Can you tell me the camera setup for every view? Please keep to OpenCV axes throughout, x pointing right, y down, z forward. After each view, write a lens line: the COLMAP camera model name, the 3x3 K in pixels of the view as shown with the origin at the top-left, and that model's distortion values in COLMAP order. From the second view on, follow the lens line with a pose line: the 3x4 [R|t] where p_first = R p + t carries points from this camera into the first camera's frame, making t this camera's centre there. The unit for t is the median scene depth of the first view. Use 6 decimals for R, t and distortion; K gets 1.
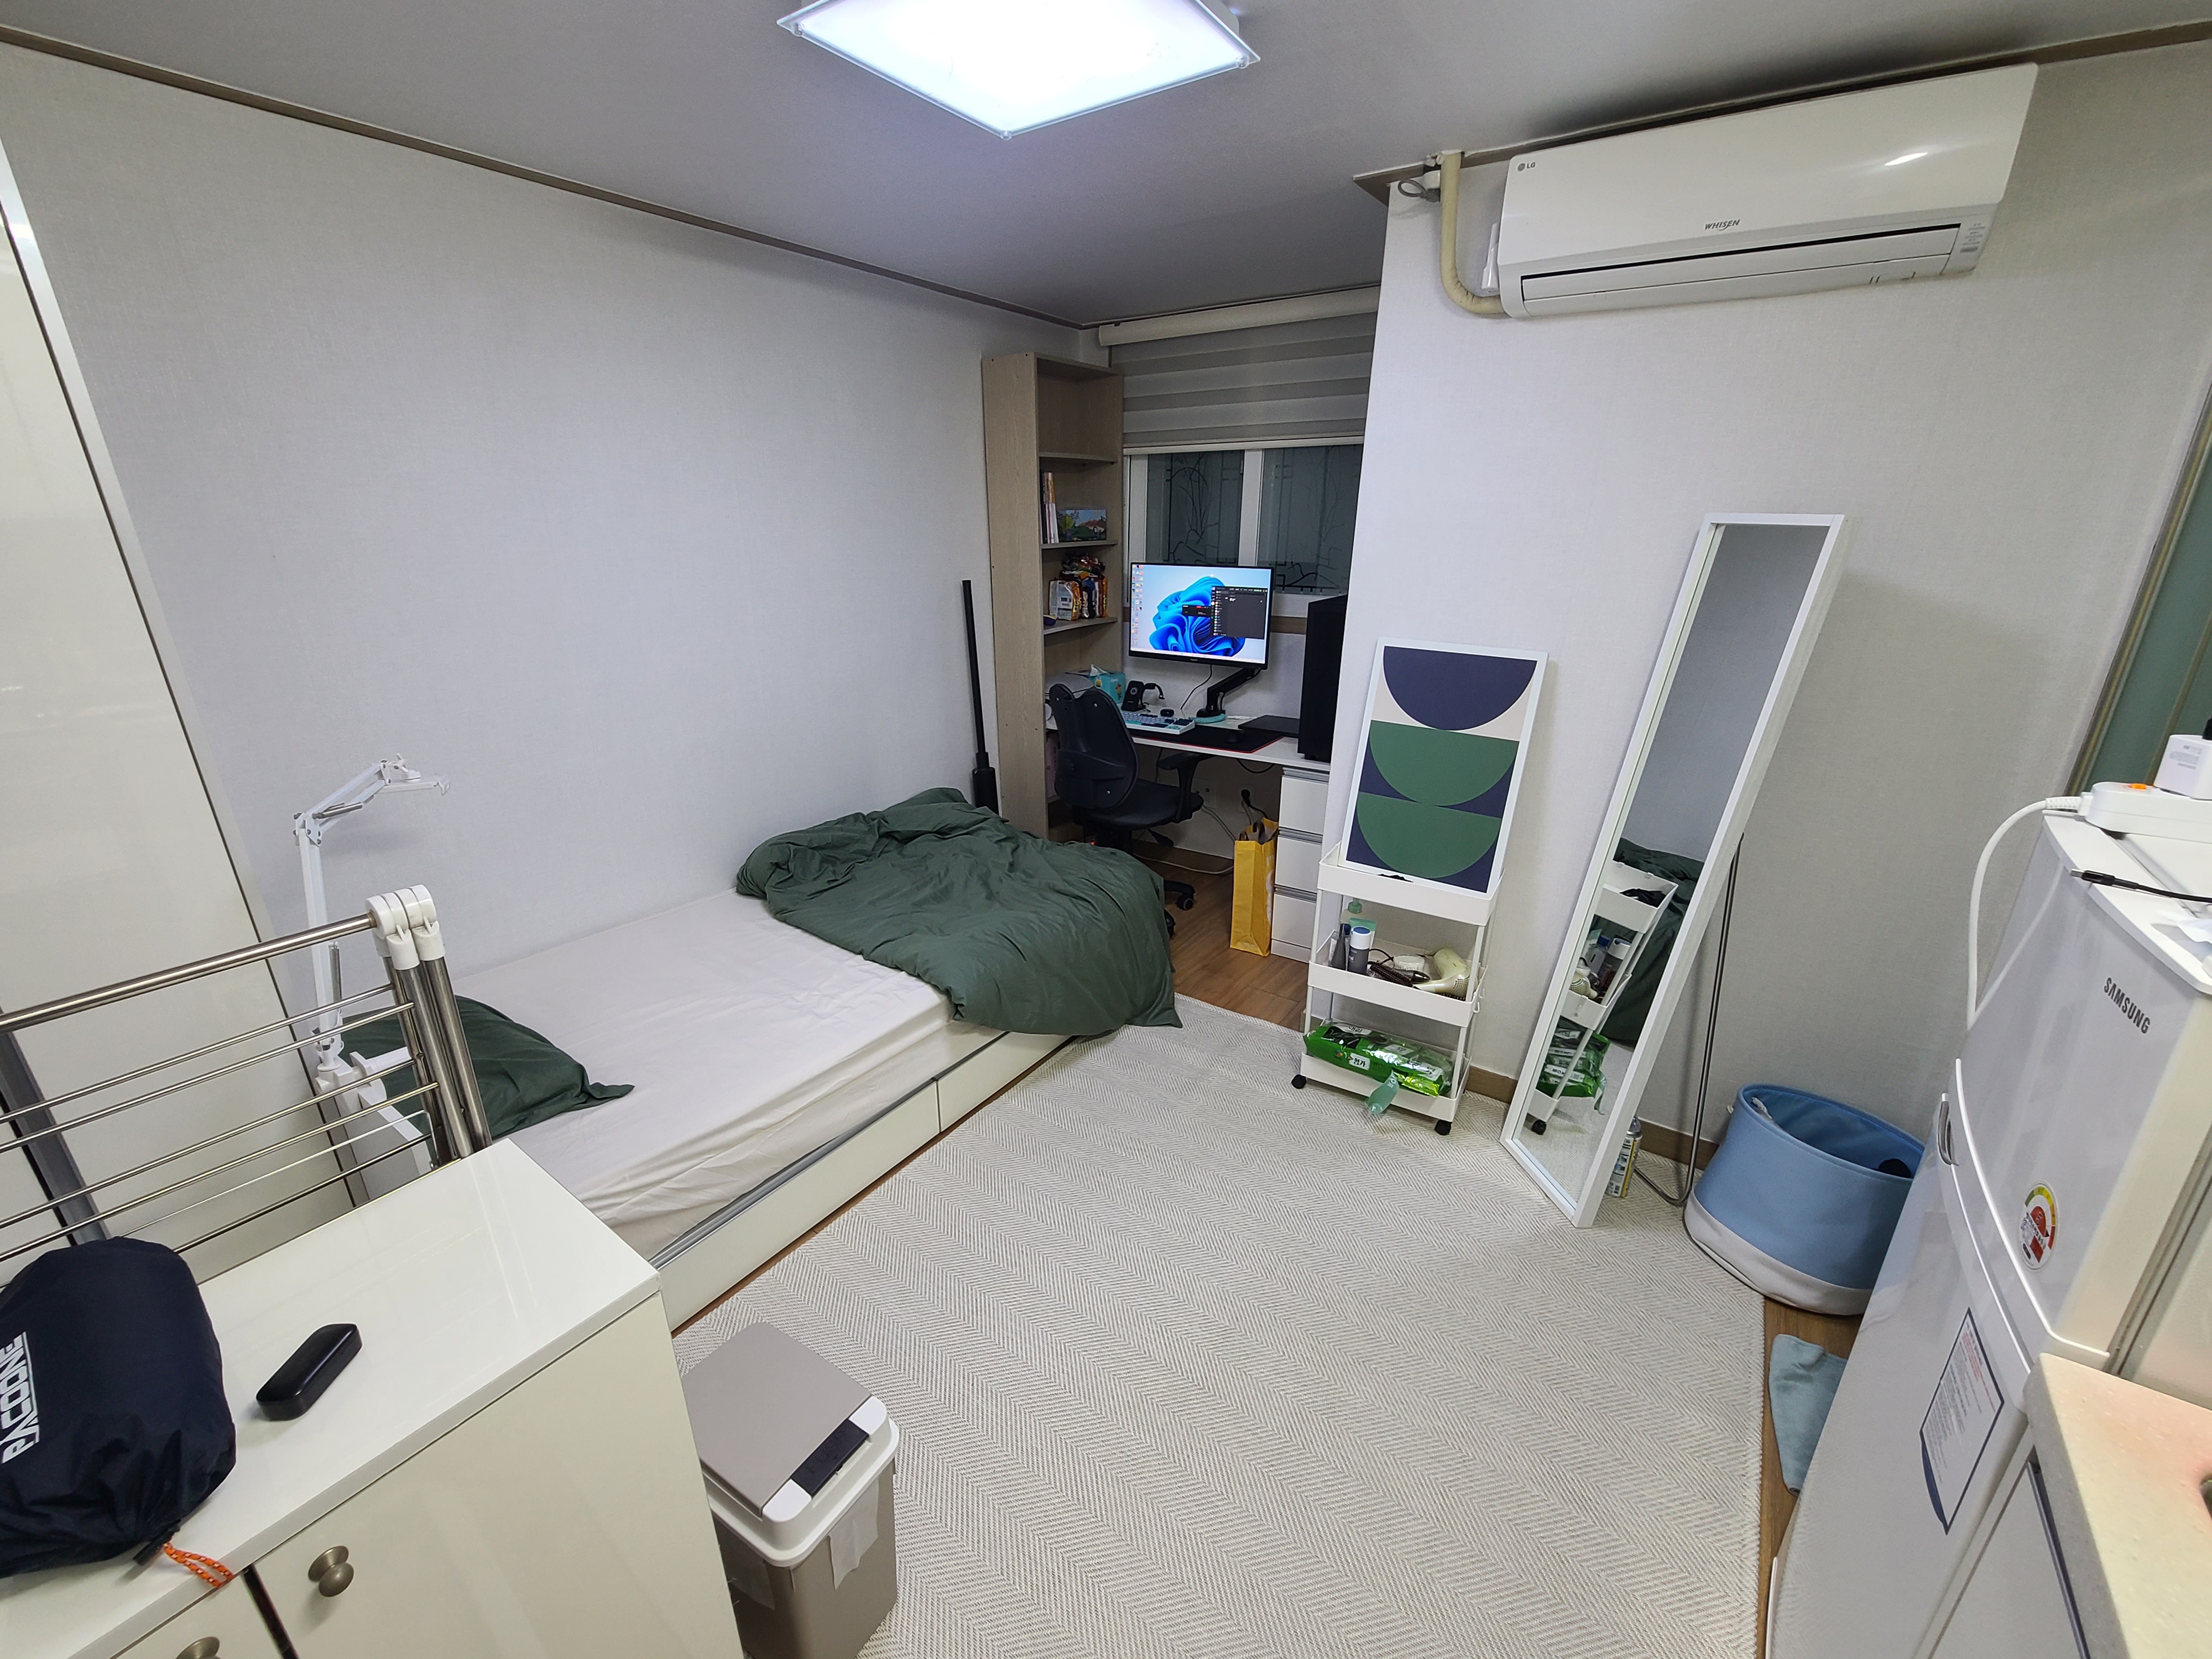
lens RADIAL K [[936.3, 0, 1112.0], [0, 936.3, 878.5], [0, 0, 1]] dist [0.036545, -0.016303]
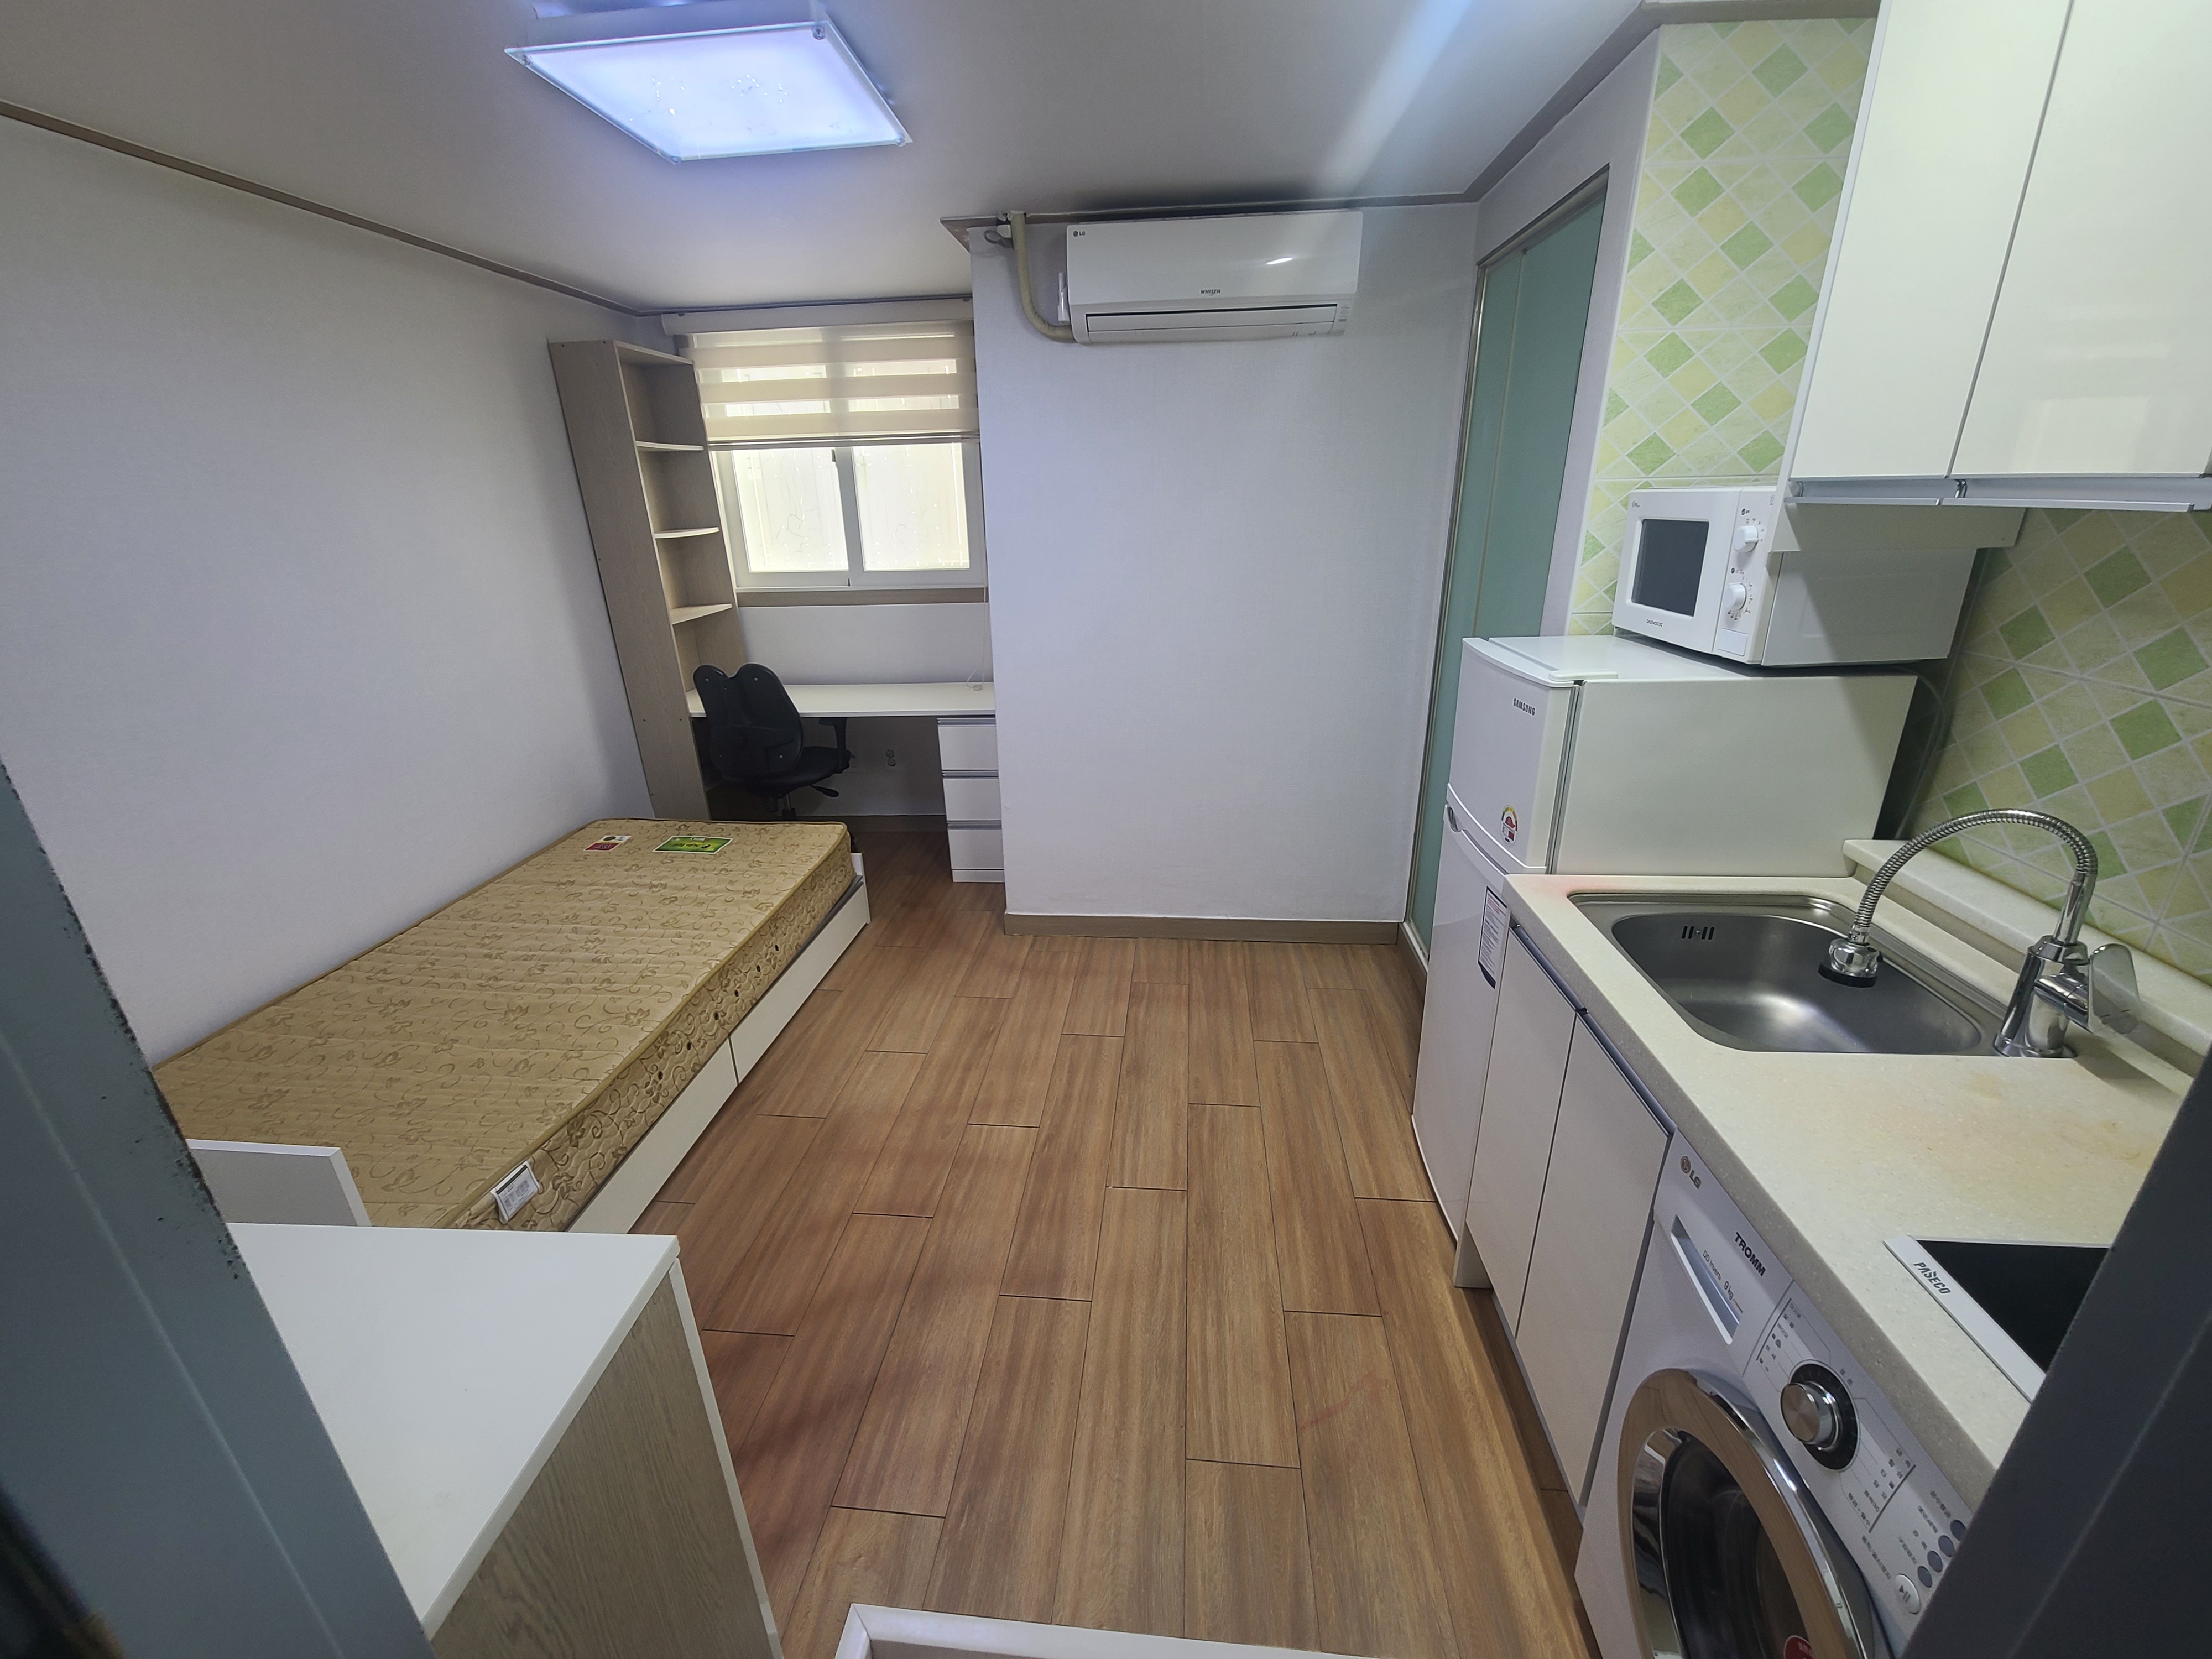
lens RADIAL K [[936.3, 0, 1112.0], [0, 936.3, 878.5], [0, 0, 1]] dist [0.036545, -0.016303]
pose [[0.866632, -0.208407, 0.453338, -0.308002], [0.200842, 0.977438, 0.065400, 0.068067], [-0.456740, 0.034372, 0.888936, -0.179768]]
